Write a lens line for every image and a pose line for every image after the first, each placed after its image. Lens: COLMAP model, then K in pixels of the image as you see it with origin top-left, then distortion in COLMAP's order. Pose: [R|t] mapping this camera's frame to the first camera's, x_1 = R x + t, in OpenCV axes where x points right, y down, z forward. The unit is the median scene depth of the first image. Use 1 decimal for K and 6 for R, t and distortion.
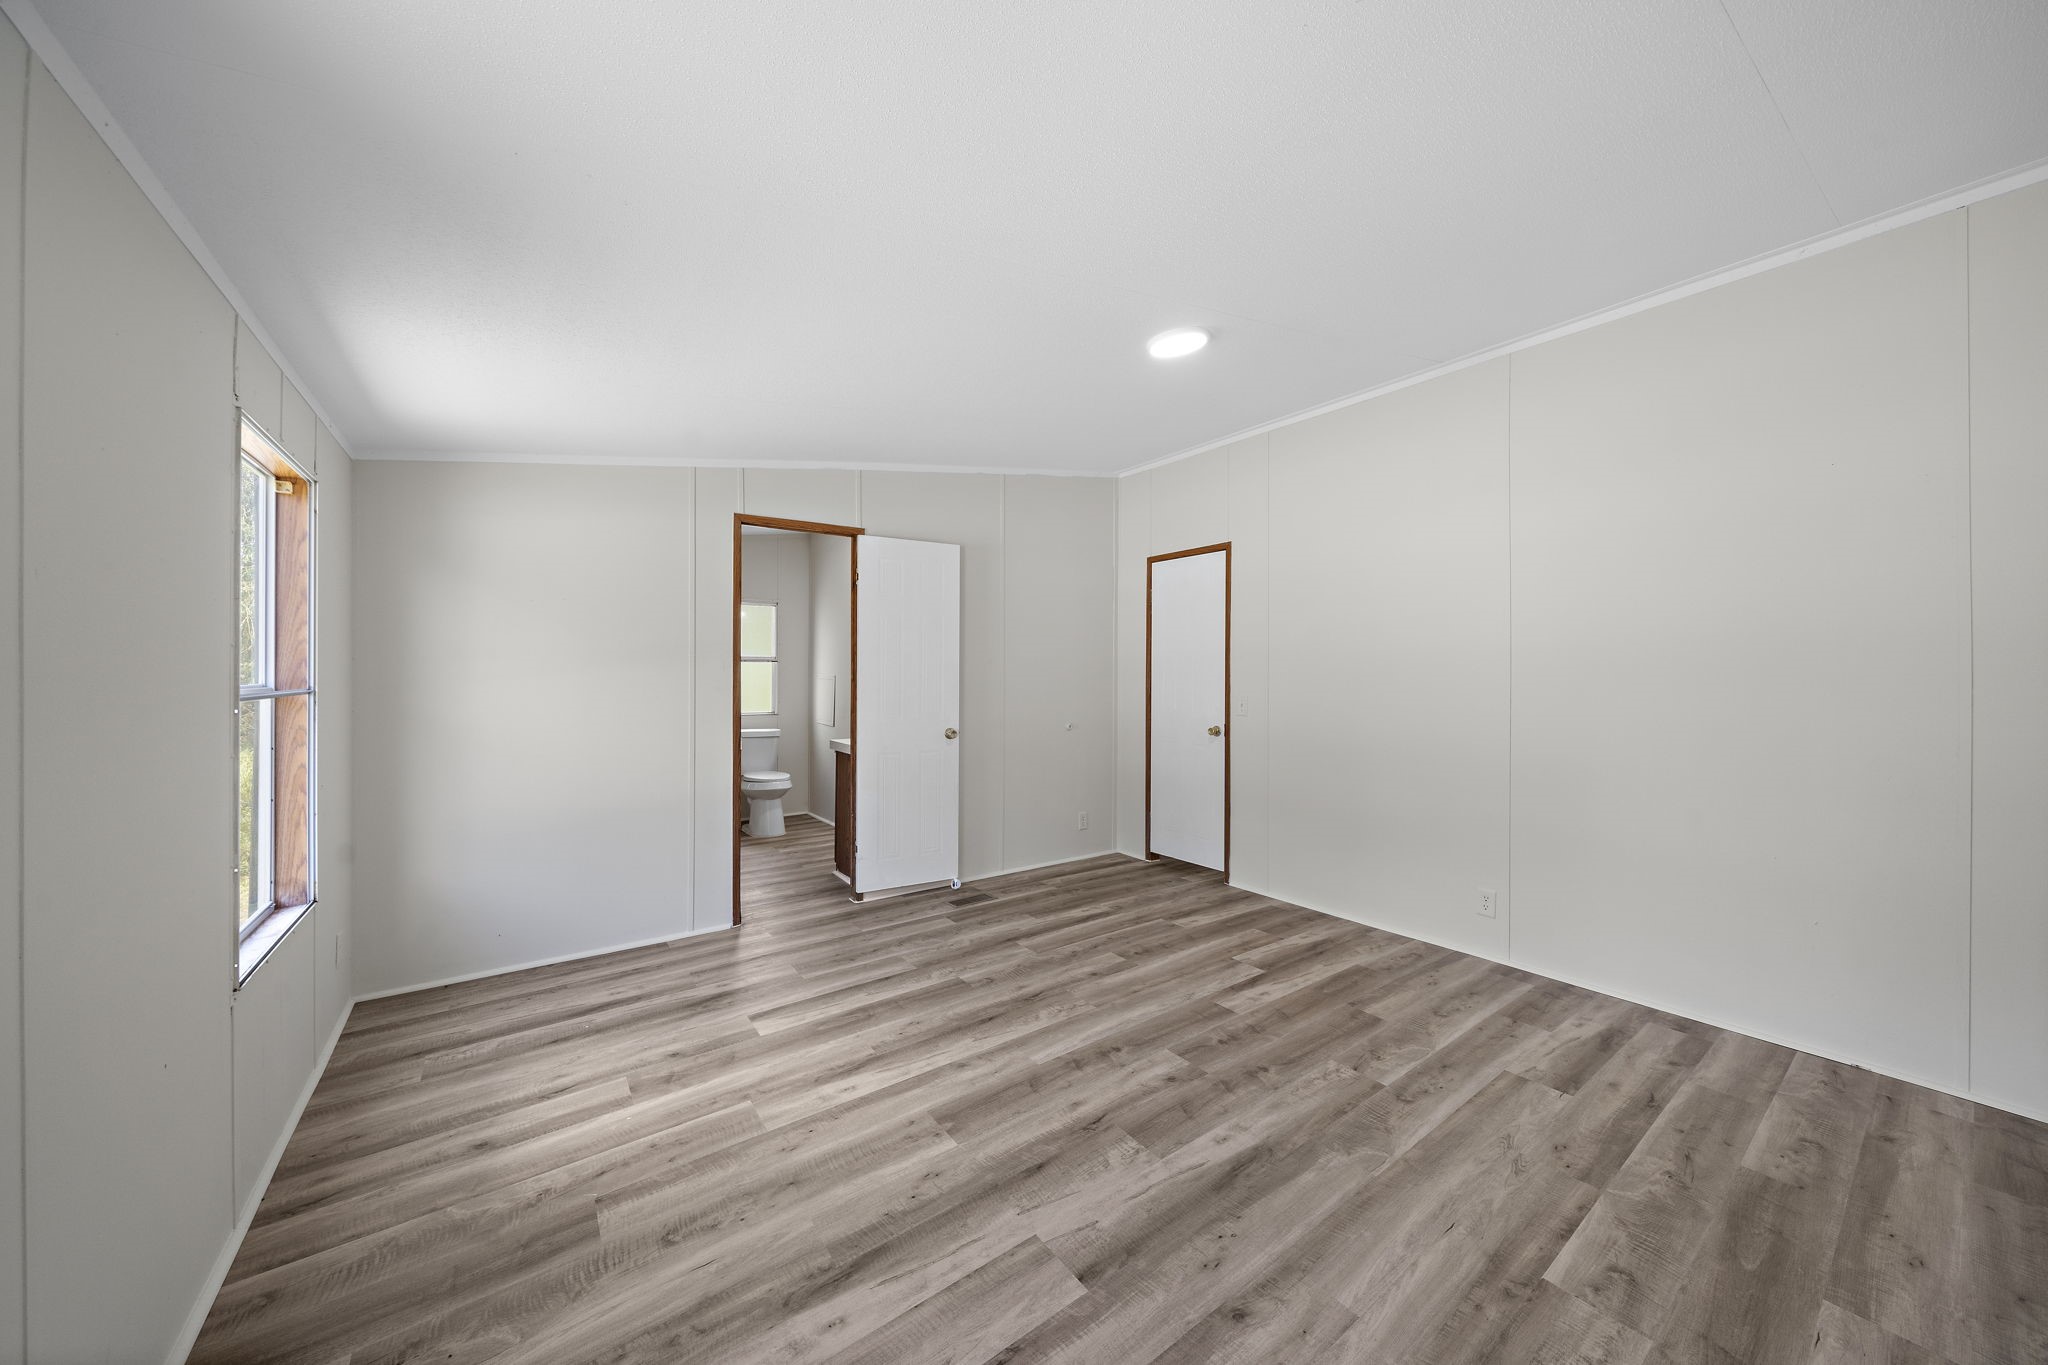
lens RADIAL K [[697.9, 0, 1017.0], [0, 697.9, 683.3], [0, 0, 1]] dist [-0.004905, -0.000320]
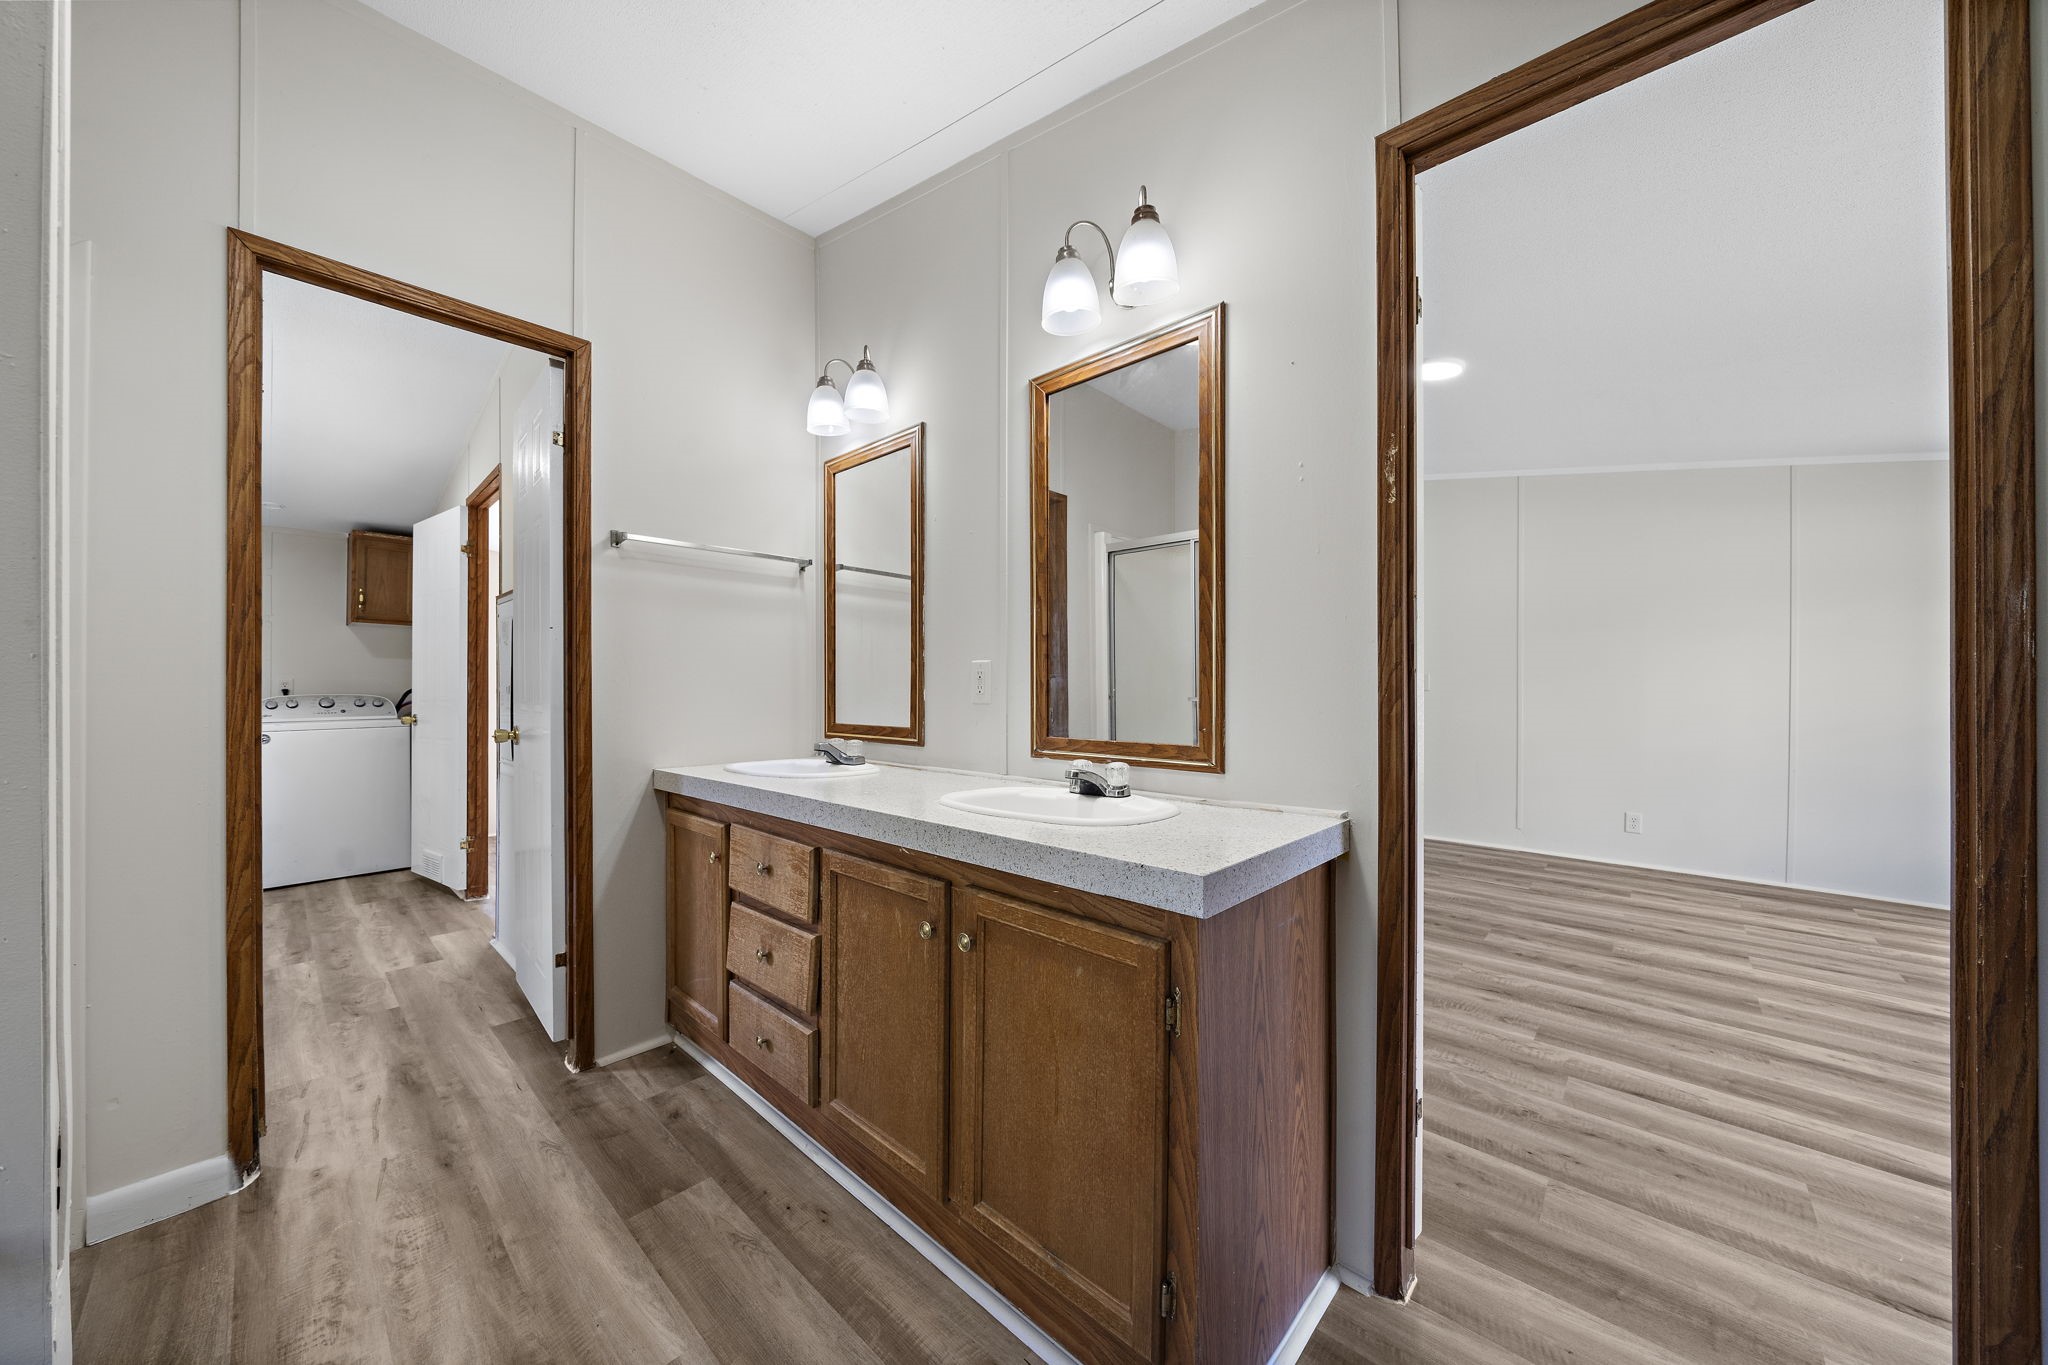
lens RADIAL K [[697.9, 0, 1017.0], [0, 697.9, 683.3], [0, 0, 1]] dist [-0.004905, -0.000320]
pose [[-0.195908, 0.001643, 0.980621, -0.751300], [0.007923, 0.999969, -0.000092, 0.041672], [-0.980590, 0.007751, -0.195915, 1.802065]]
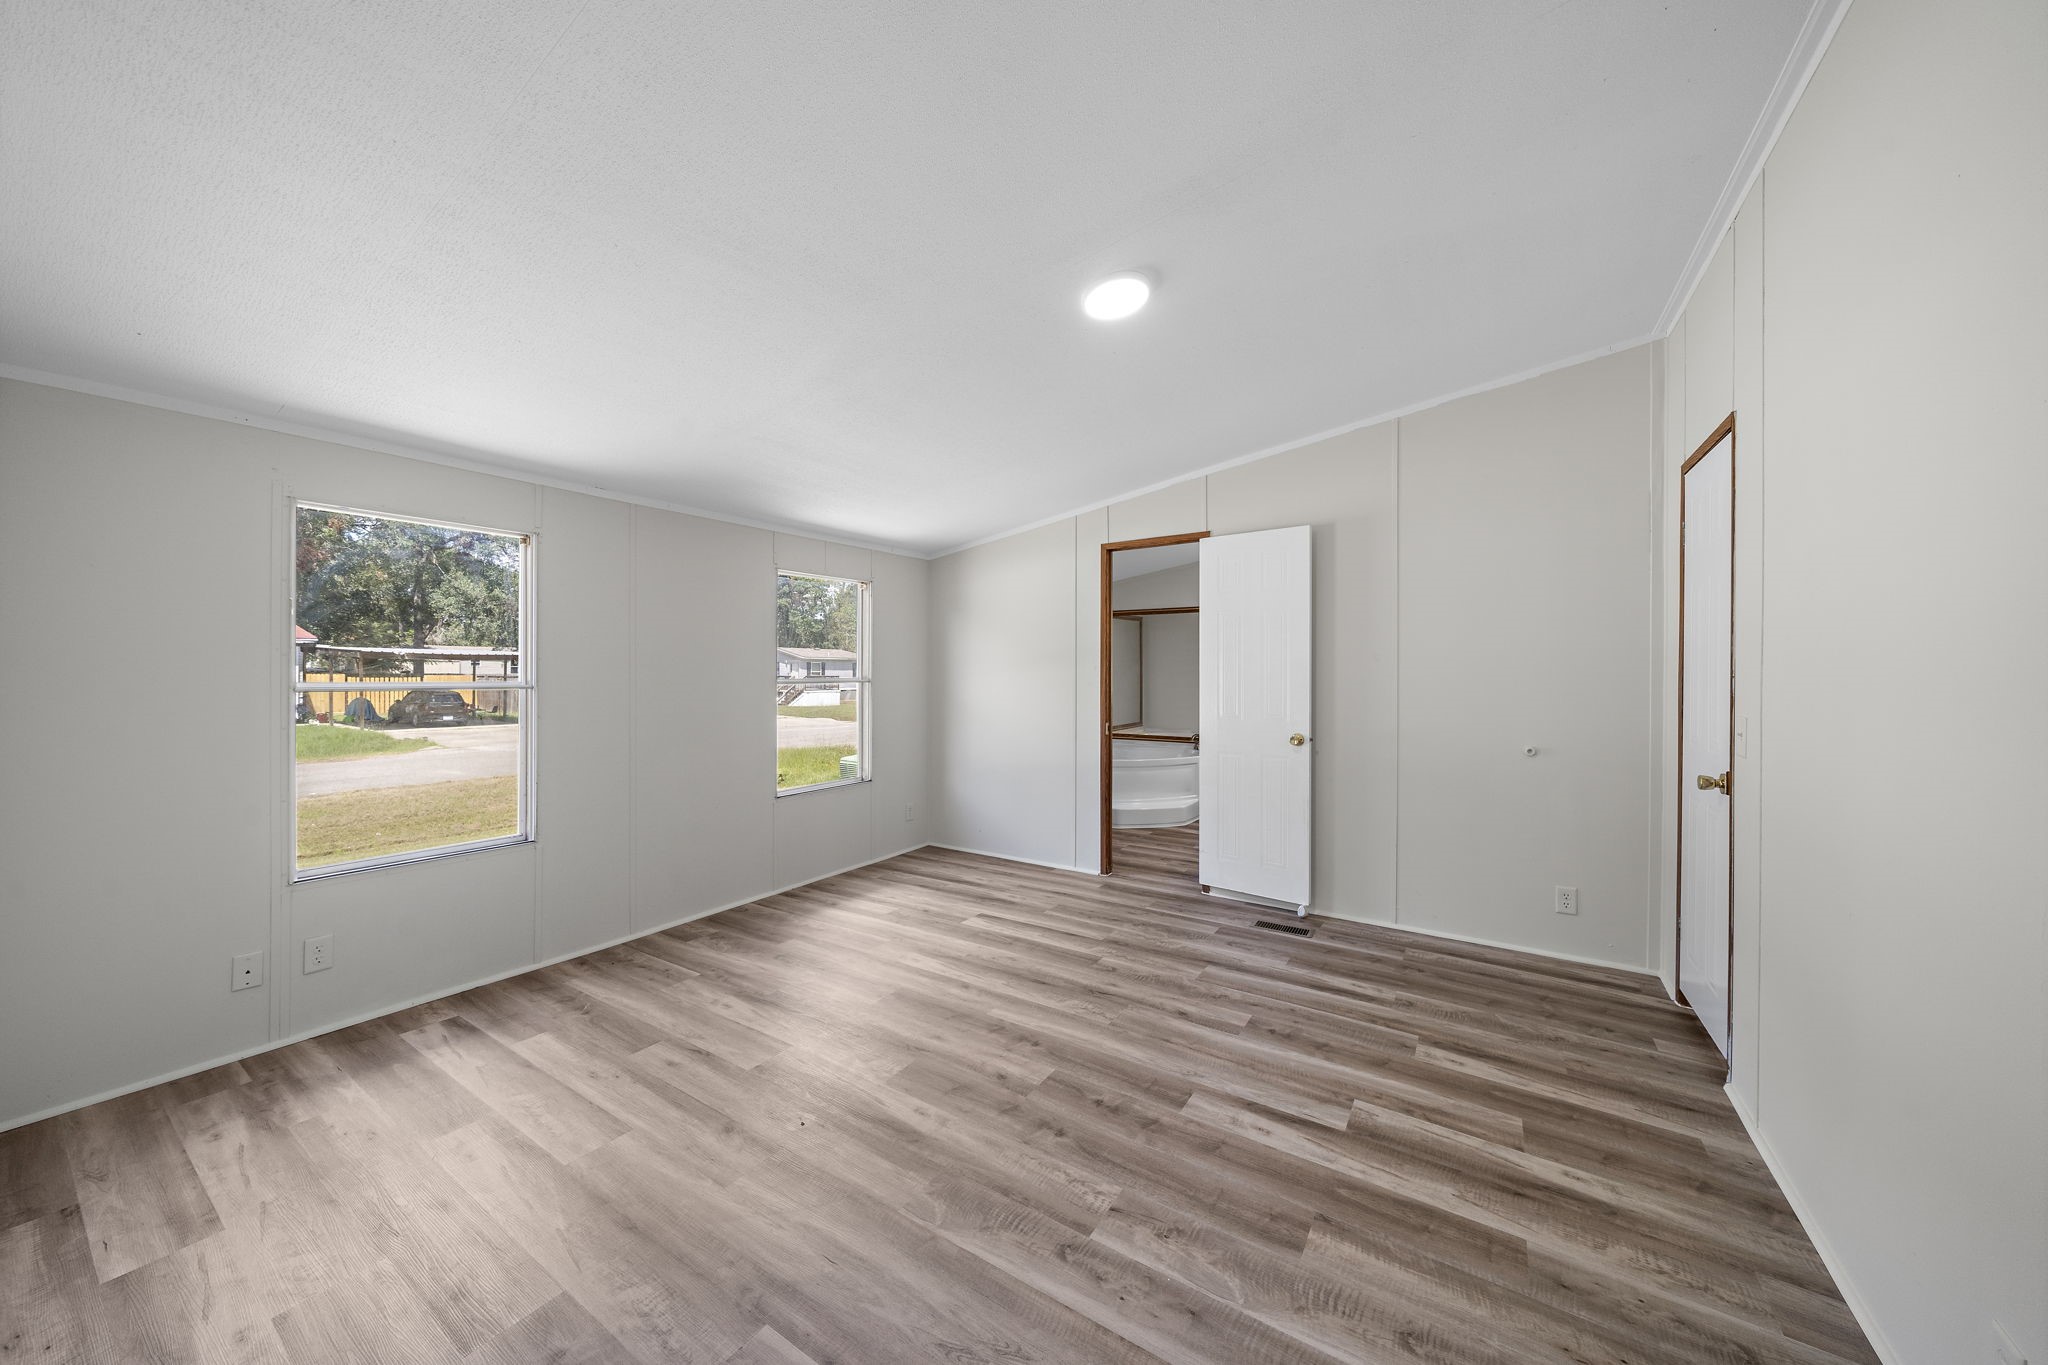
lens RADIAL K [[709.4, 0, 1017.1], [0, 709.4, 687.8], [0, 0, 1]] dist [-0.001677, -0.000150]
pose [[0.359281, 0.020646, -0.933001, 0.937781], [-0.012461, 0.999772, 0.017325, -0.009444], [0.933146, 0.005401, 0.359456, 0.518777]]
